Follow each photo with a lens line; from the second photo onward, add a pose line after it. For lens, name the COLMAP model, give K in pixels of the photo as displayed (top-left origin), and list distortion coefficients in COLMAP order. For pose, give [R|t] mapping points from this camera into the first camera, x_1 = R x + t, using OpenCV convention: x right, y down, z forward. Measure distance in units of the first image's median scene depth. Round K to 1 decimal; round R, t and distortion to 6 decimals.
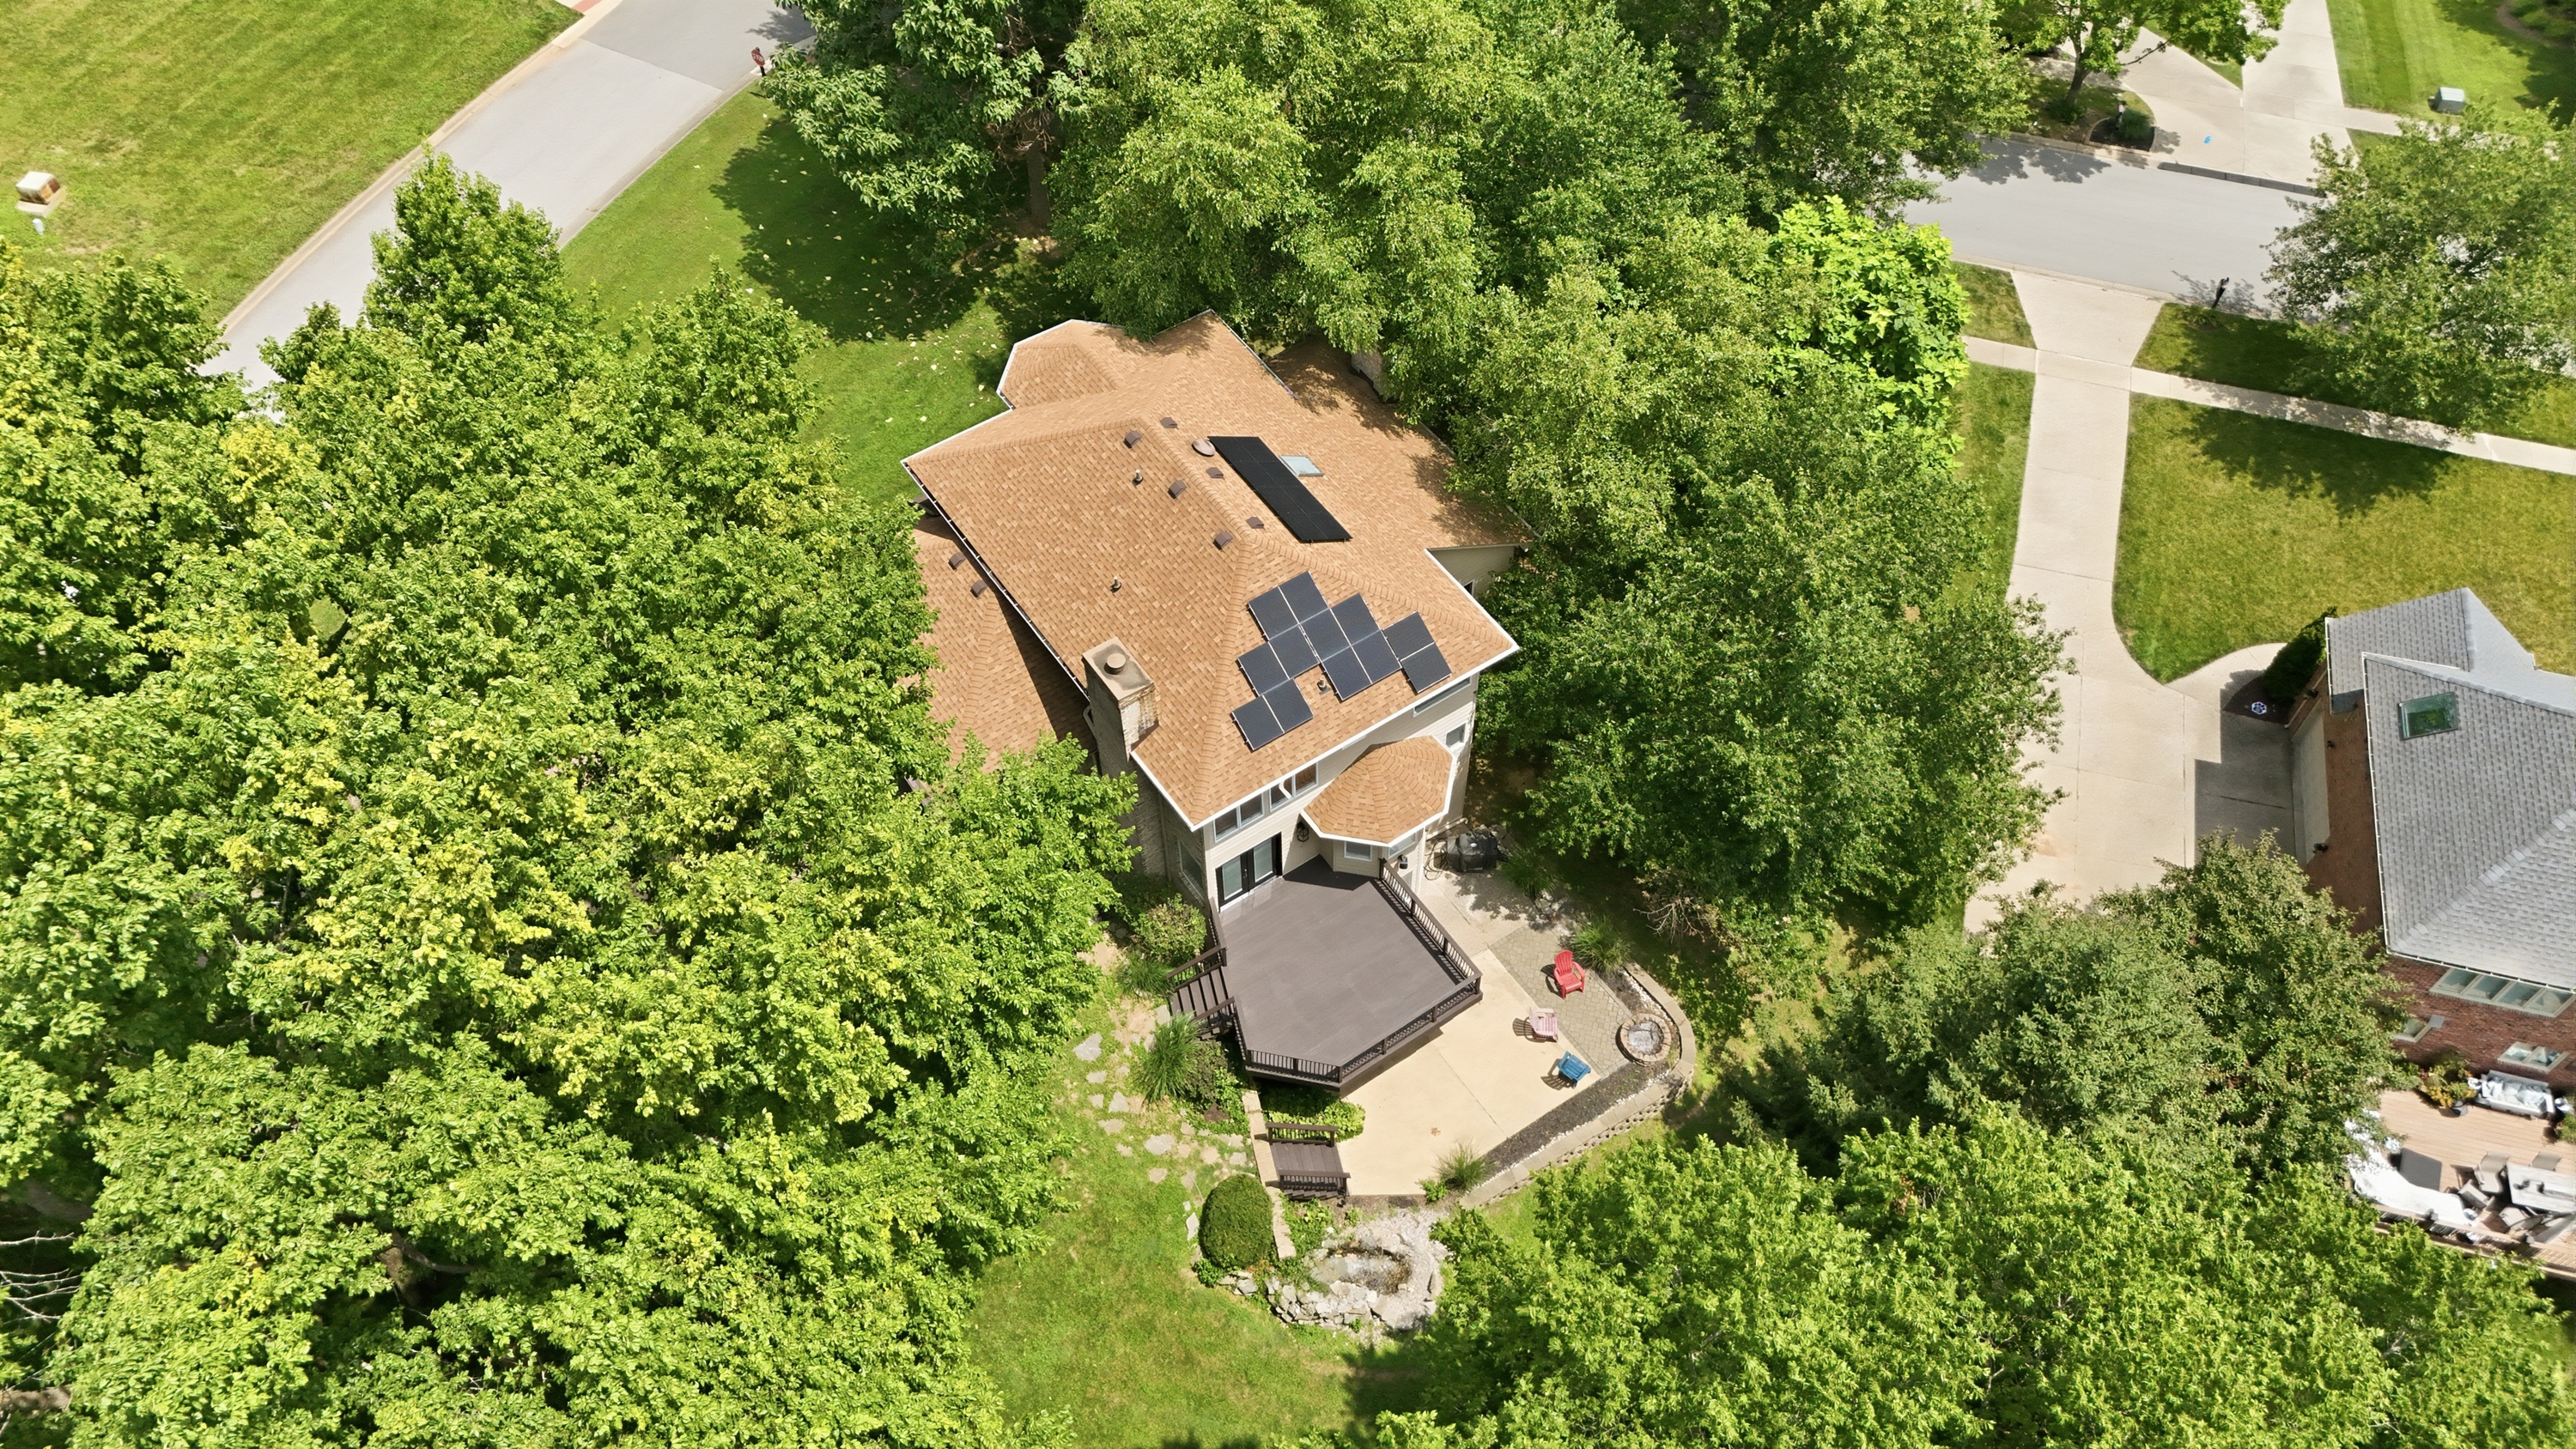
lens RADIAL K [[1888.5, 0, 1292.0], [0, 1888.5, 719.5], [0, 0, 1]] dist [0.051878, -0.059176]
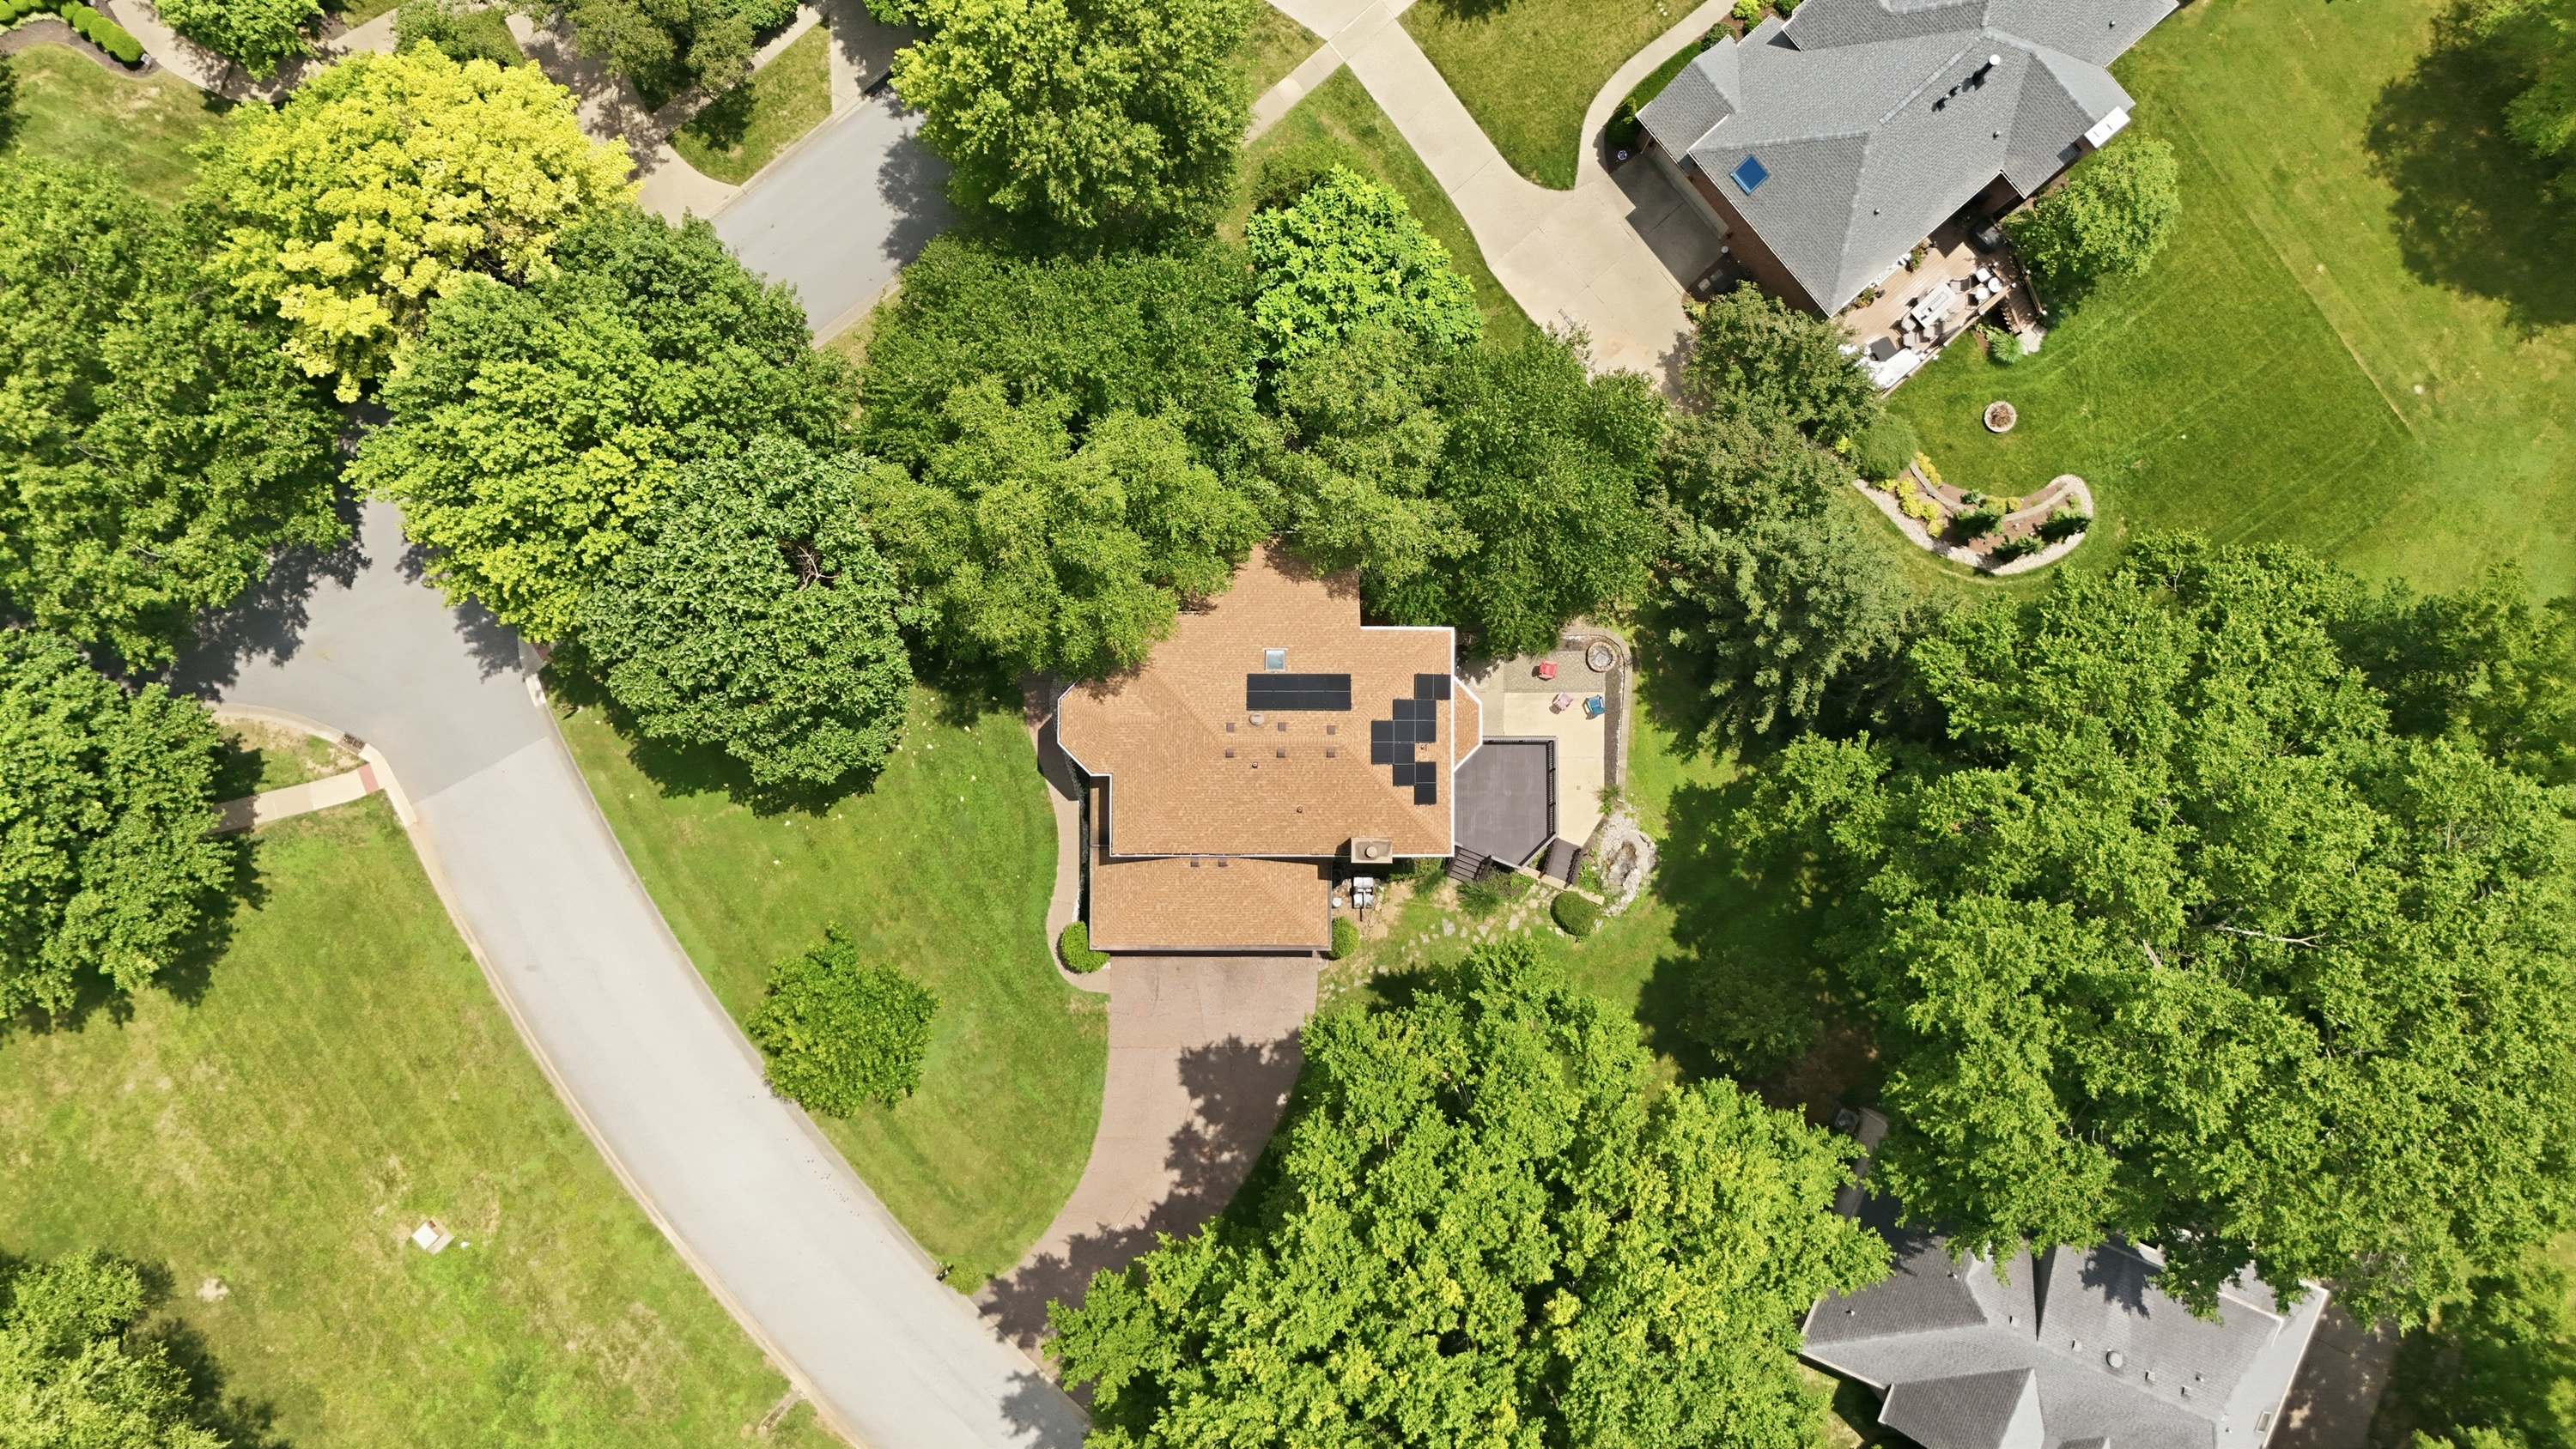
lens RADIAL K [[1888.5, 0, 1292.0], [0, 1888.5, 719.5], [0, 0, 1]] dist [0.051878, -0.059176]
pose [[0.565356, -0.824698, 0.015686, -0.052181], [0.666407, 0.467884, 0.580506, -0.993867], [-0.486081, -0.317739, 0.814105, -0.307517]]
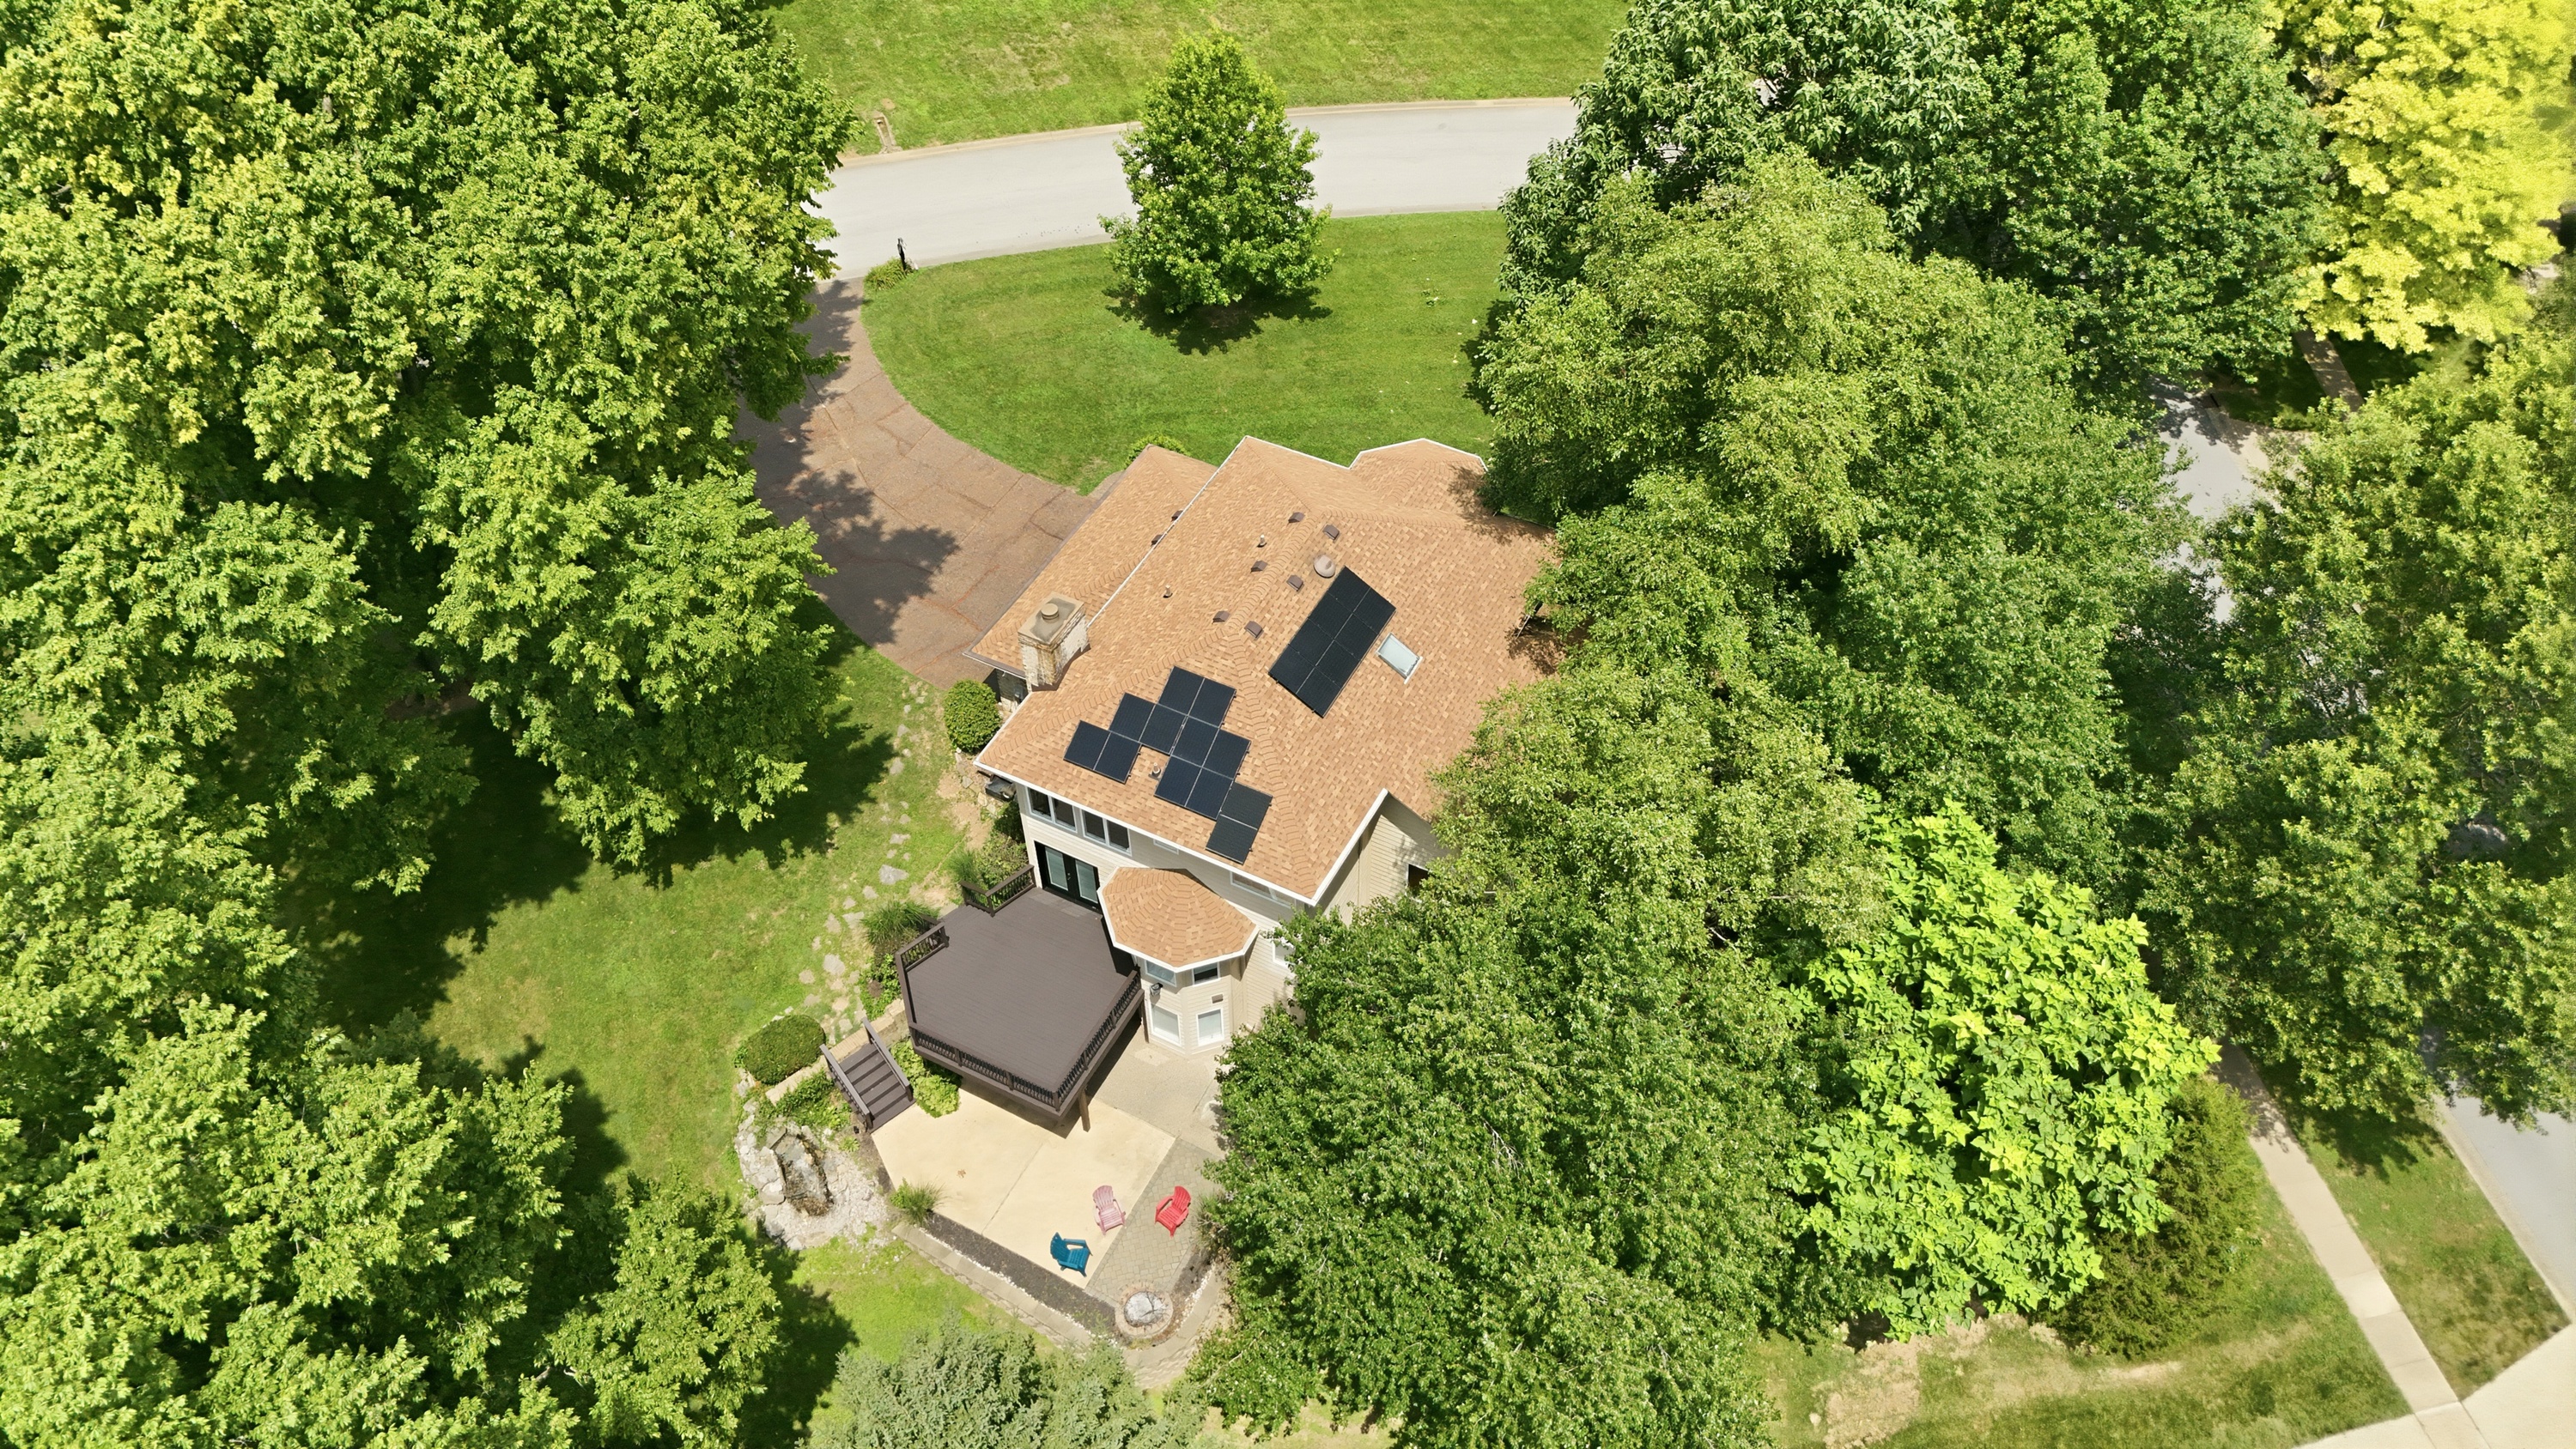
lens RADIAL K [[1888.5, 0, 1292.0], [0, 1888.5, 719.5], [0, 0, 1]] dist [0.051878, -0.059176]
pose [[0.472504, 0.658563, -0.585691, 0.560774], [-0.707656, 0.679610, 0.193269, -0.254847], [0.525322, 0.323148, 0.787155, 0.200430]]
